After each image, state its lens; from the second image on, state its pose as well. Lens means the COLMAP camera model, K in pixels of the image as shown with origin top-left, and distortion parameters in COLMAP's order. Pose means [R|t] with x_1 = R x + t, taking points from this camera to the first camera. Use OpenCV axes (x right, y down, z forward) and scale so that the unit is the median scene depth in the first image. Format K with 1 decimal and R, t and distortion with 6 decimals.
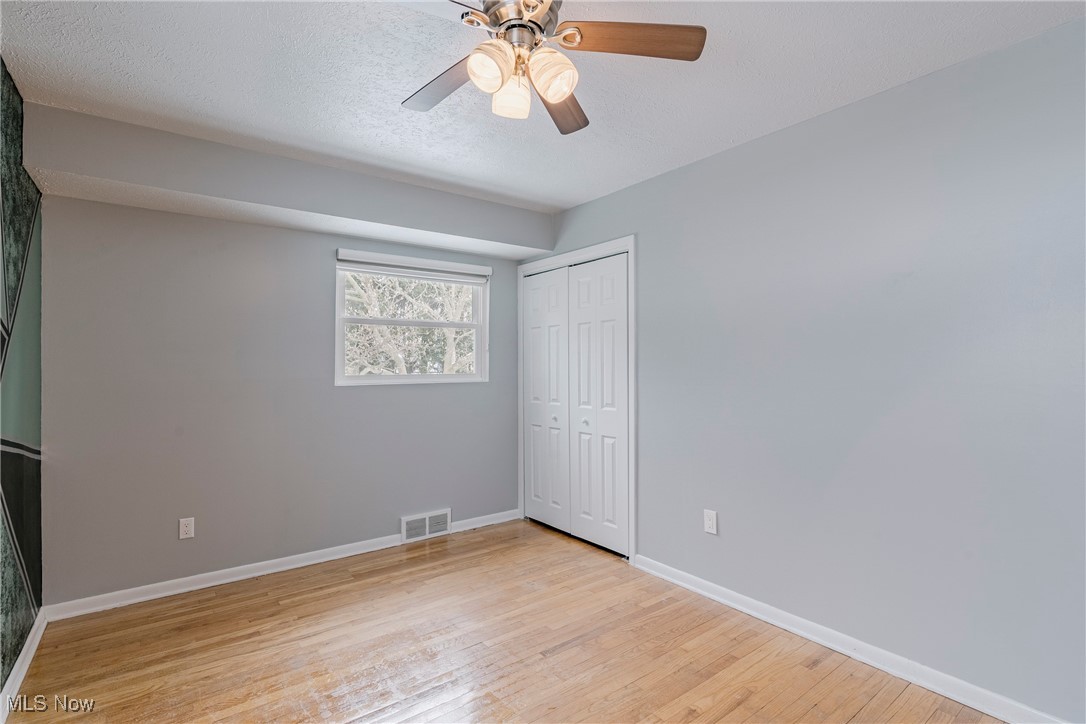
lens RADIAL K [[512.9, 0, 544.7], [0, 512.9, 366.7], [0, 0, 1]] dist [-0.010003, 0.001956]
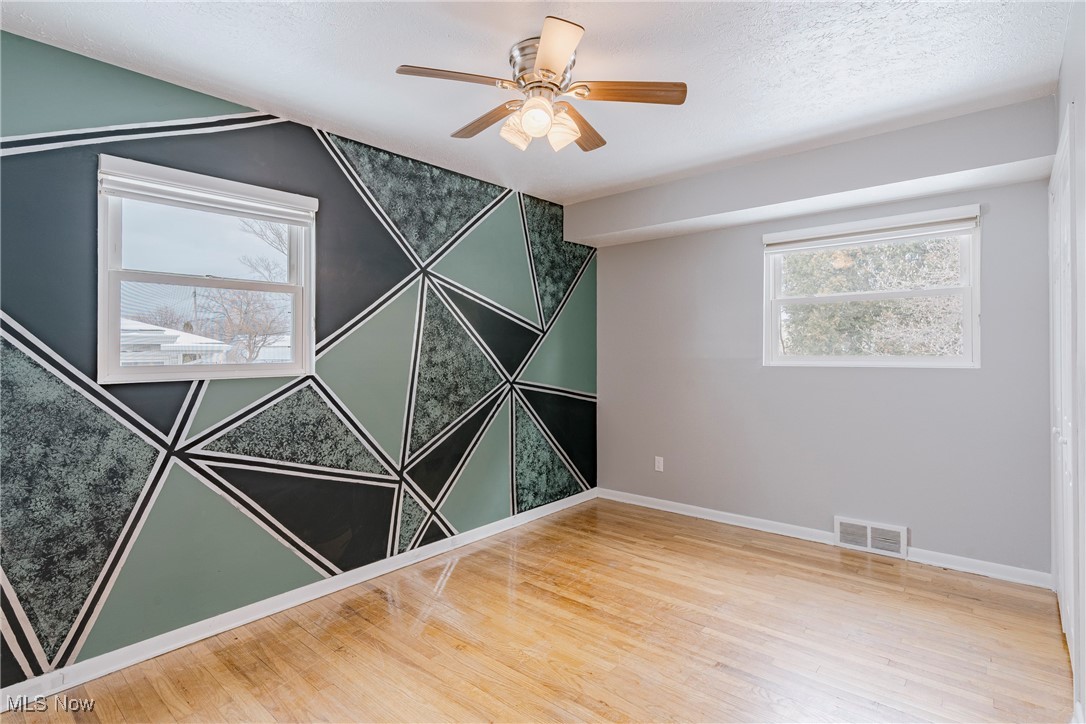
lens RADIAL K [[552.1, 0, 557.9], [0, 552.1, 343.6], [0, 0, 1]] dist [-0.014865, 0.000956]
pose [[0.216058, -0.005806, -0.976363, 0.663403], [0.005834, 0.999972, -0.004655, -0.006128], [0.976363, -0.004690, 0.216086, 0.379626]]
